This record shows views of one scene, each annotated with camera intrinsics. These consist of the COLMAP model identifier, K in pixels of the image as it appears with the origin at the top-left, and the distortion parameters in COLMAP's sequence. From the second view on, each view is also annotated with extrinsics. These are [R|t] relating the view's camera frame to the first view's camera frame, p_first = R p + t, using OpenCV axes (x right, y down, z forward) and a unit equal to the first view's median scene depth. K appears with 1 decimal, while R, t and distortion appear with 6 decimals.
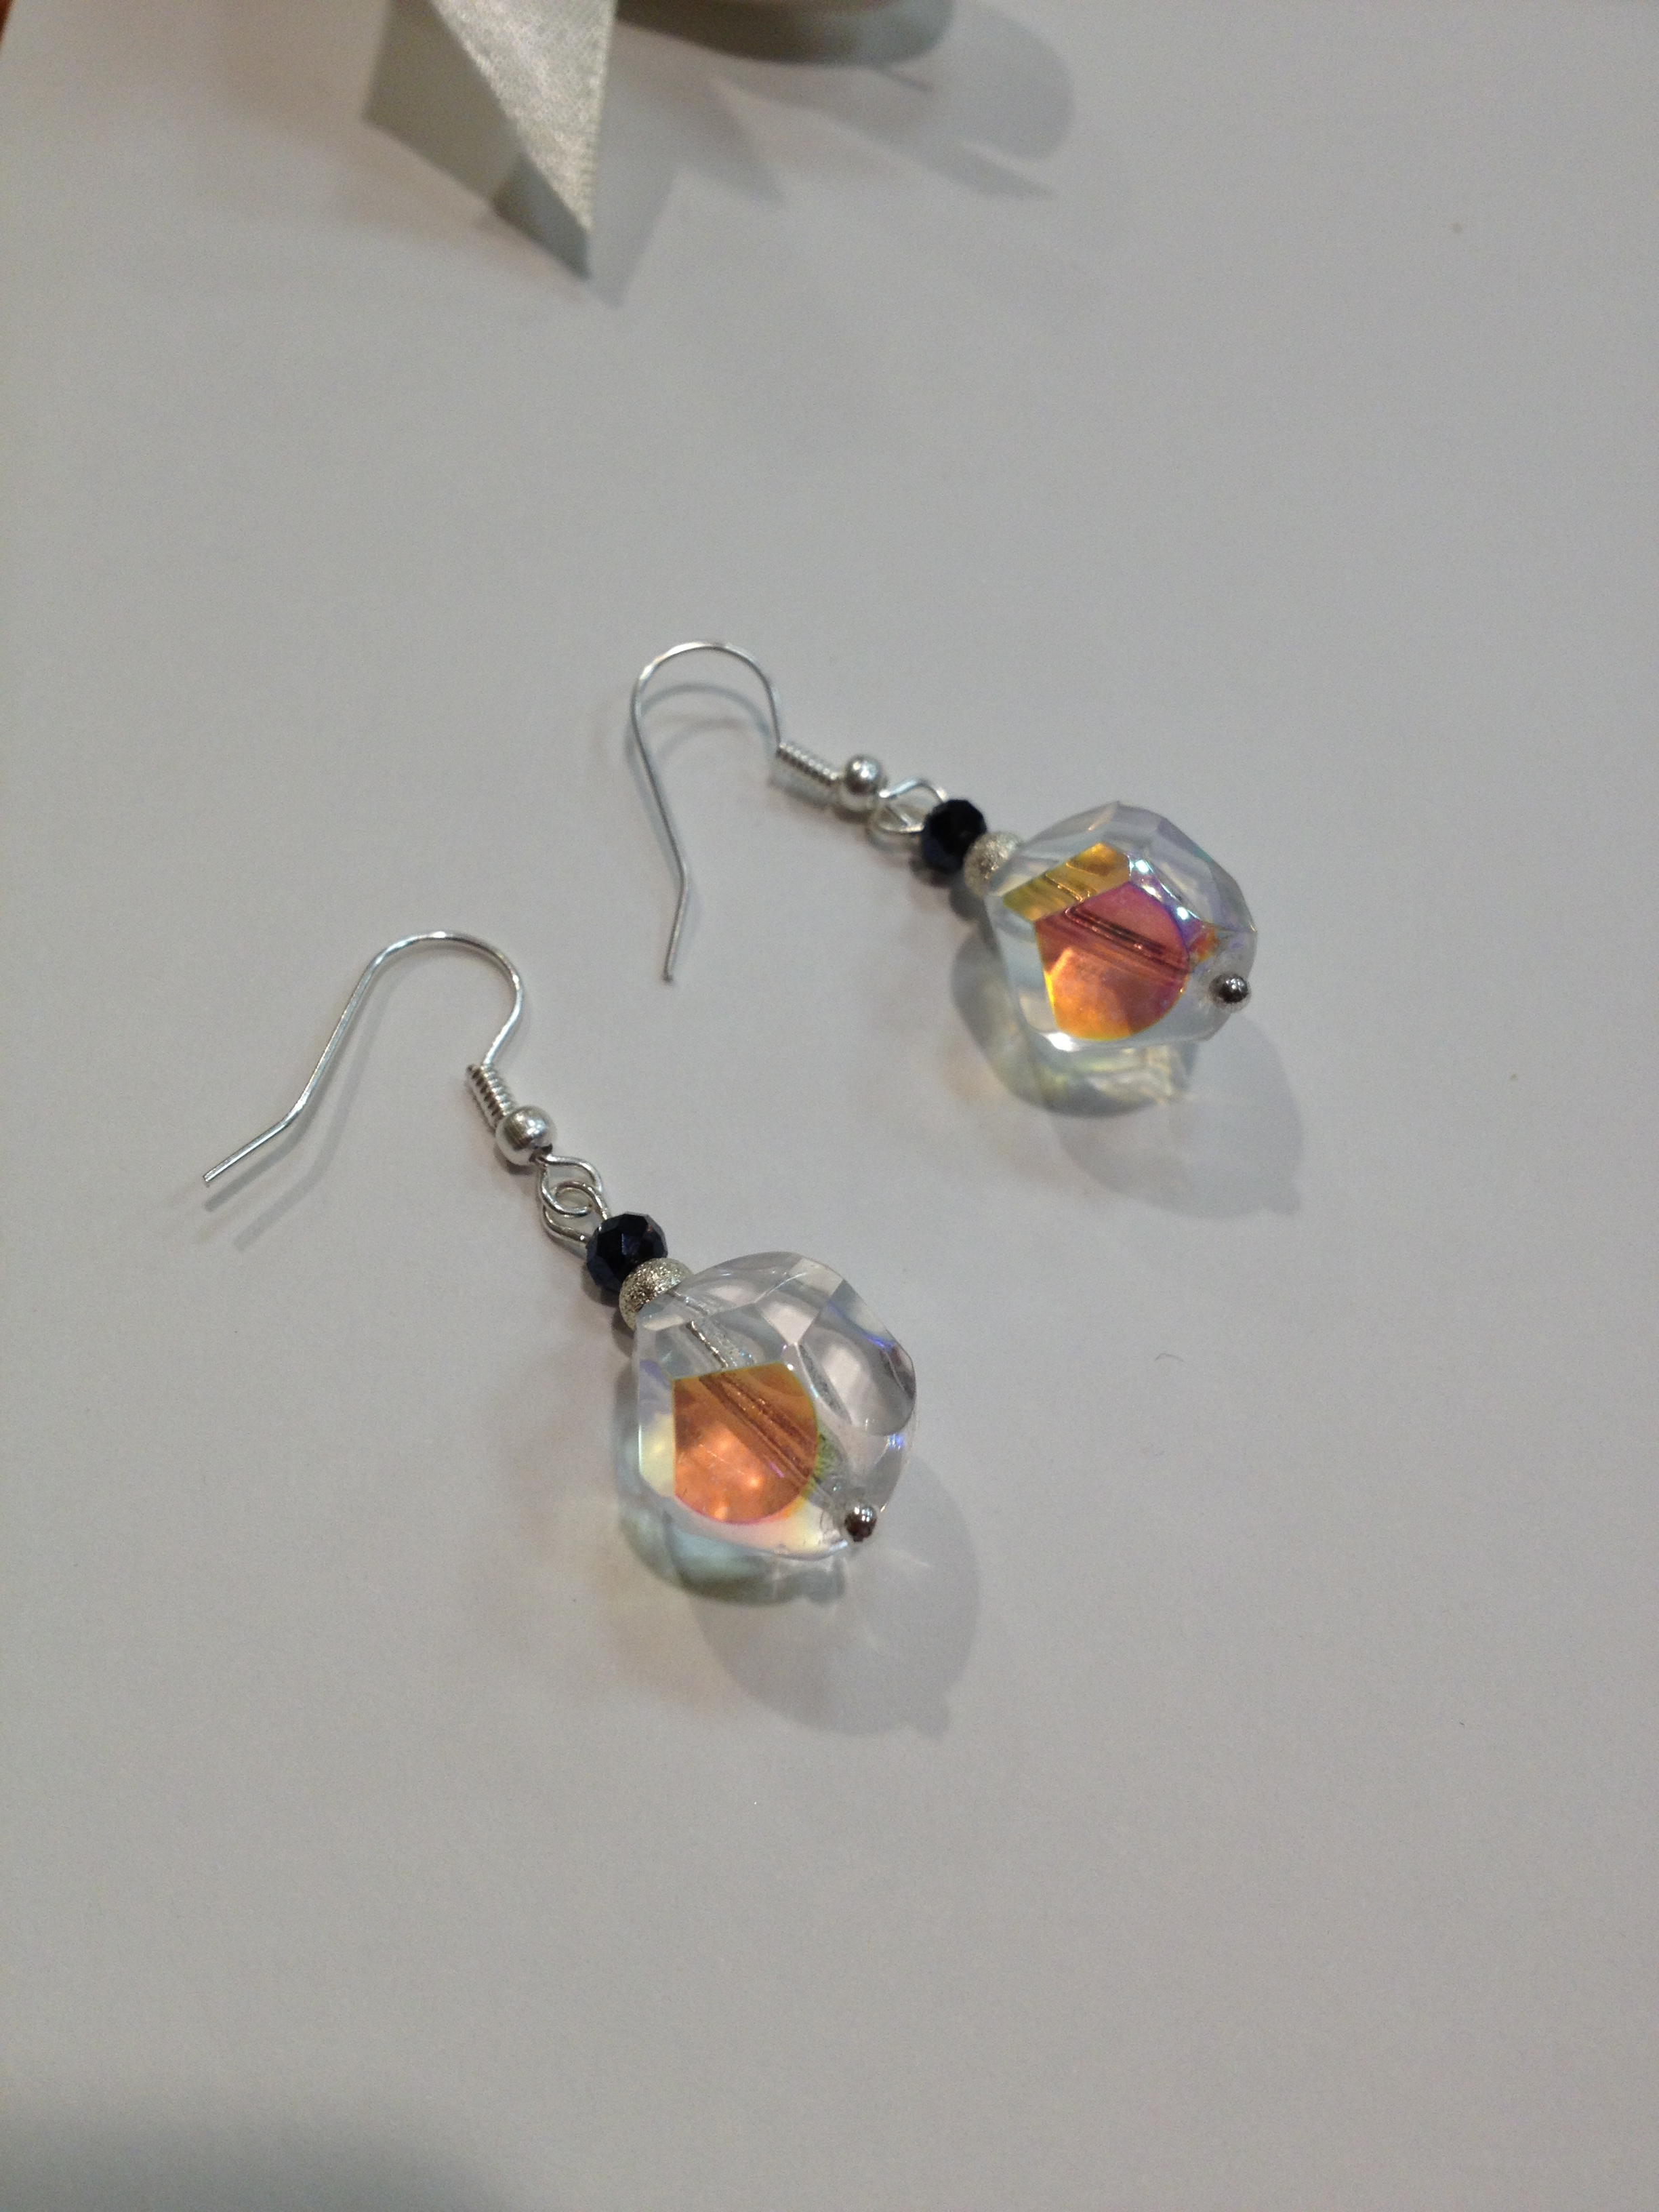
lens RADIAL K [[2224.3, 0, 822.8], [0, 2224.3, 1110.9], [0, 0, 1]] dist [0.007260, 0.000000]
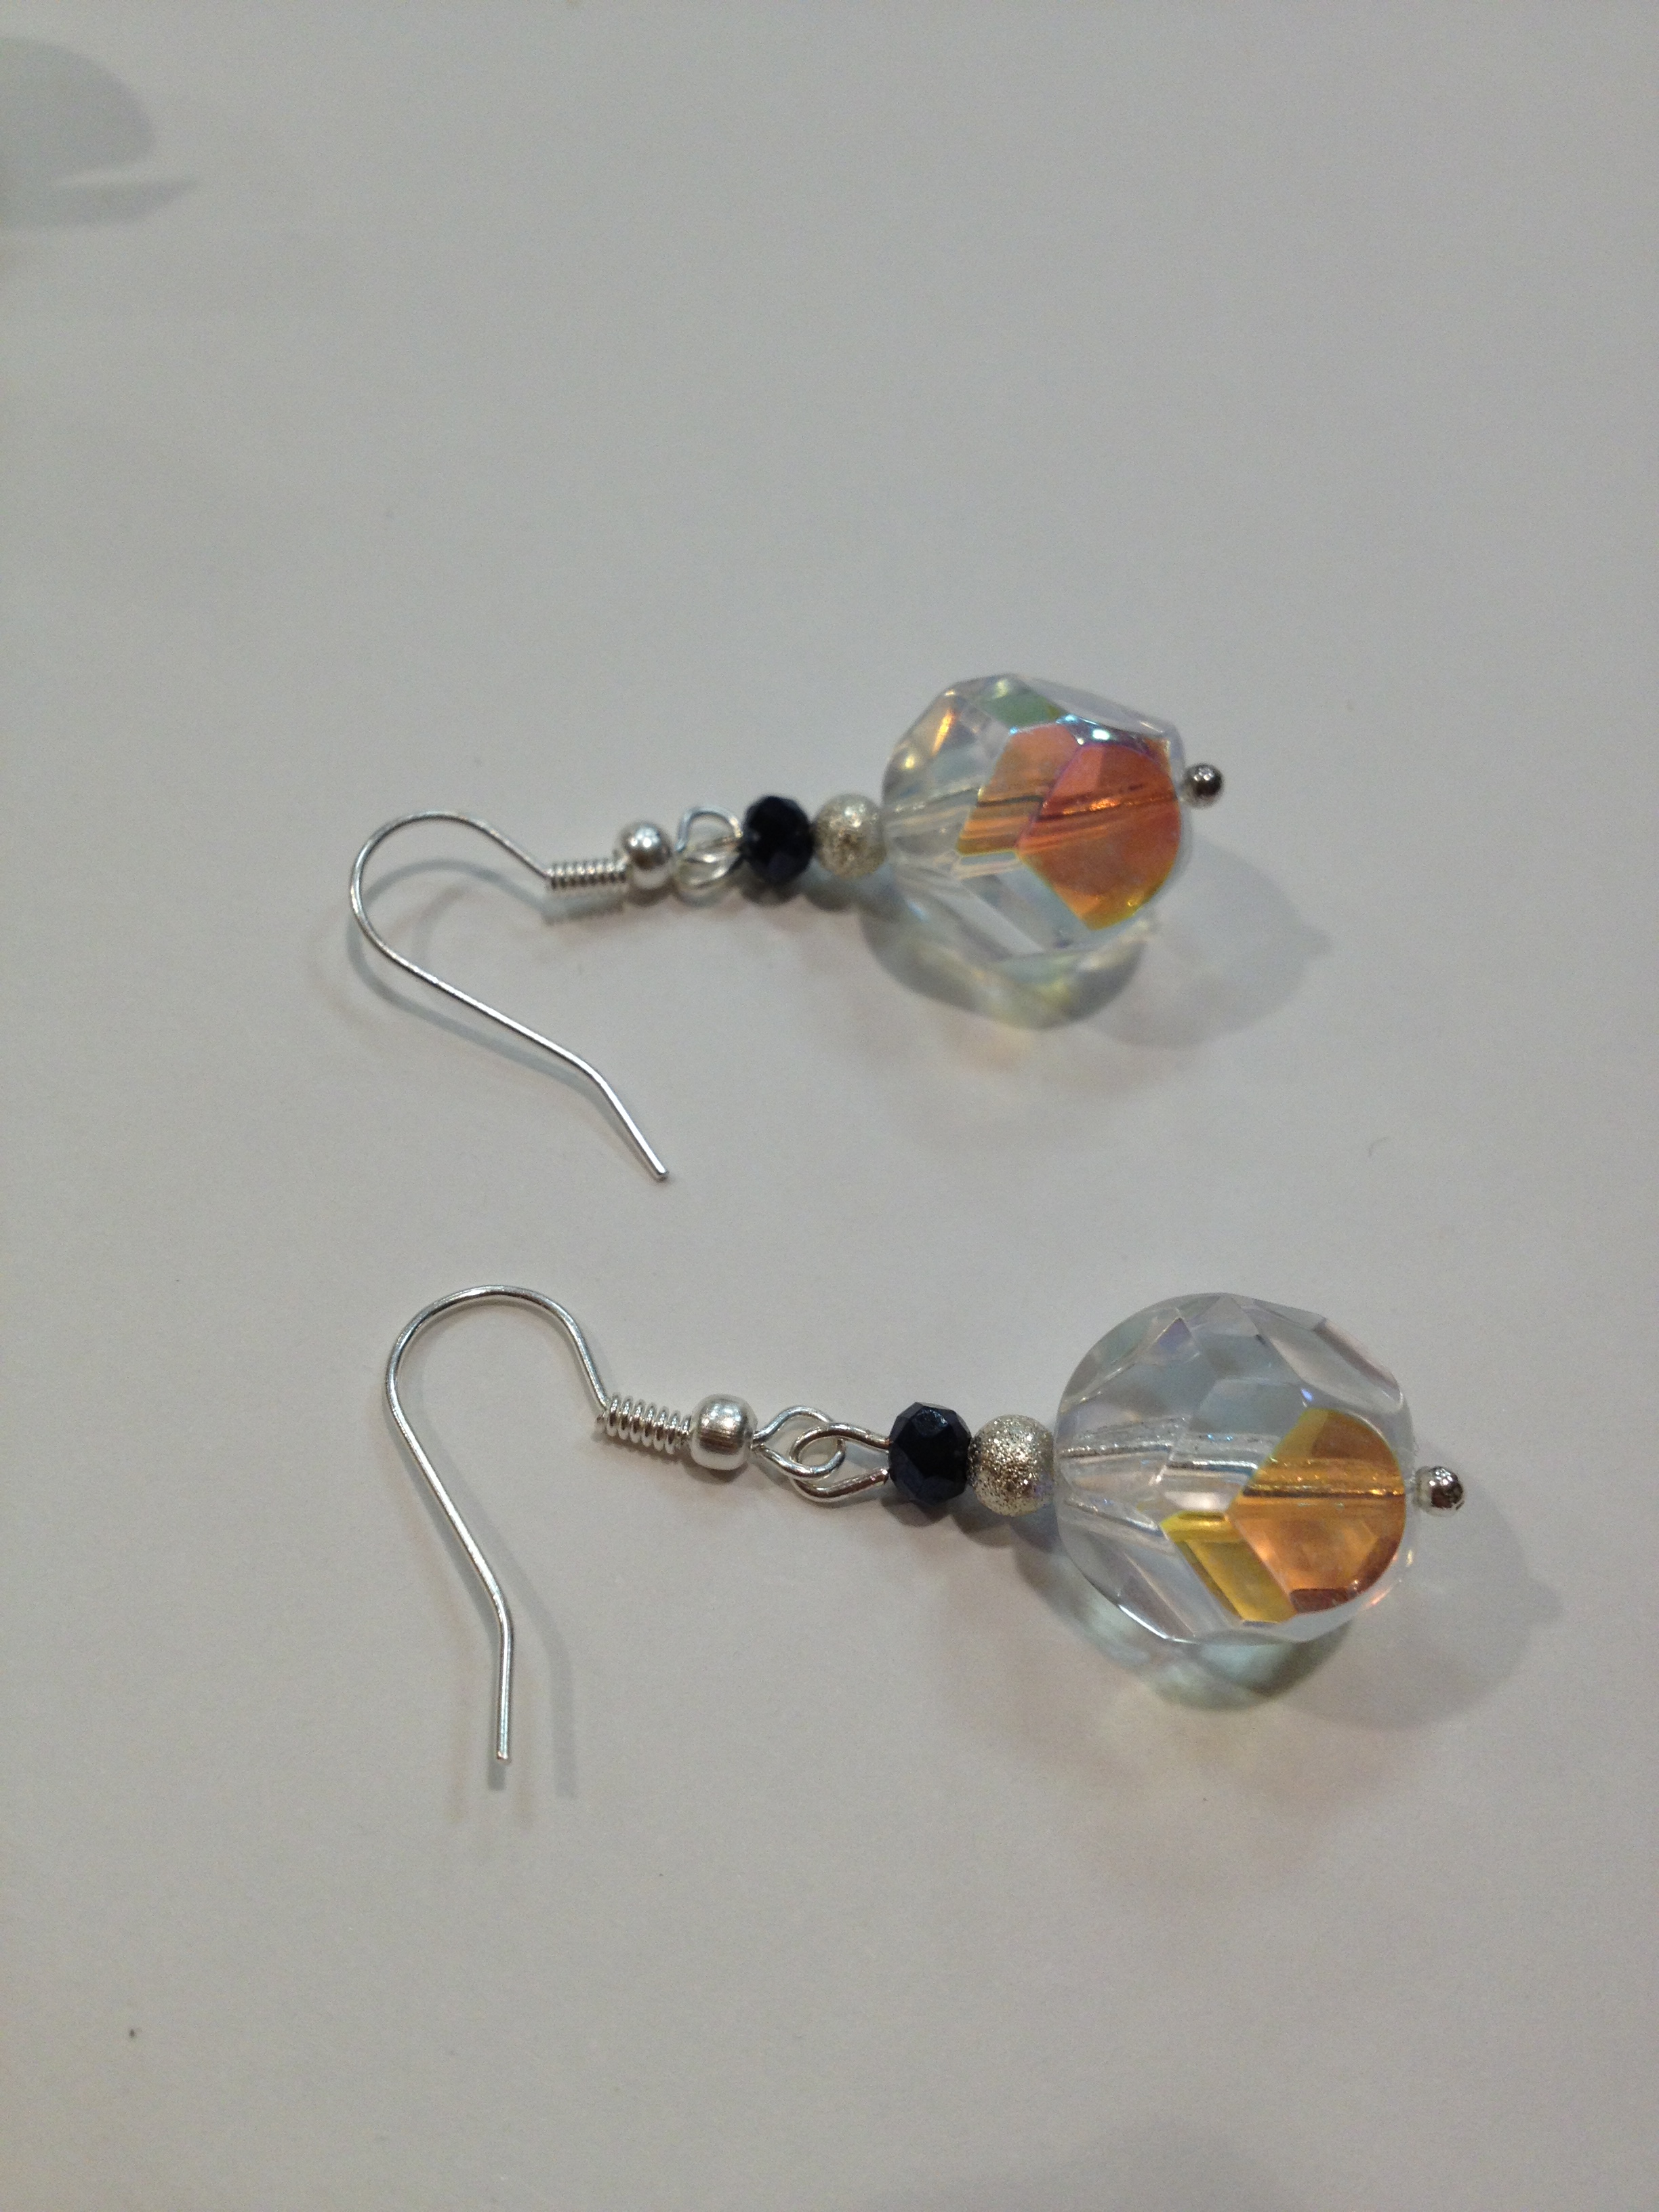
lens RADIAL K [[2224.3, 0, 829.5], [0, 2224.3, 1097.4], [0, 0, 1]] dist [0.007260, 0.000000]
pose [[0.698549, -0.617839, 0.360977, -0.307278], [0.597594, 0.781189, 0.180623, -0.196111], [-0.393587, 0.089544, 0.914916, 0.232337]]
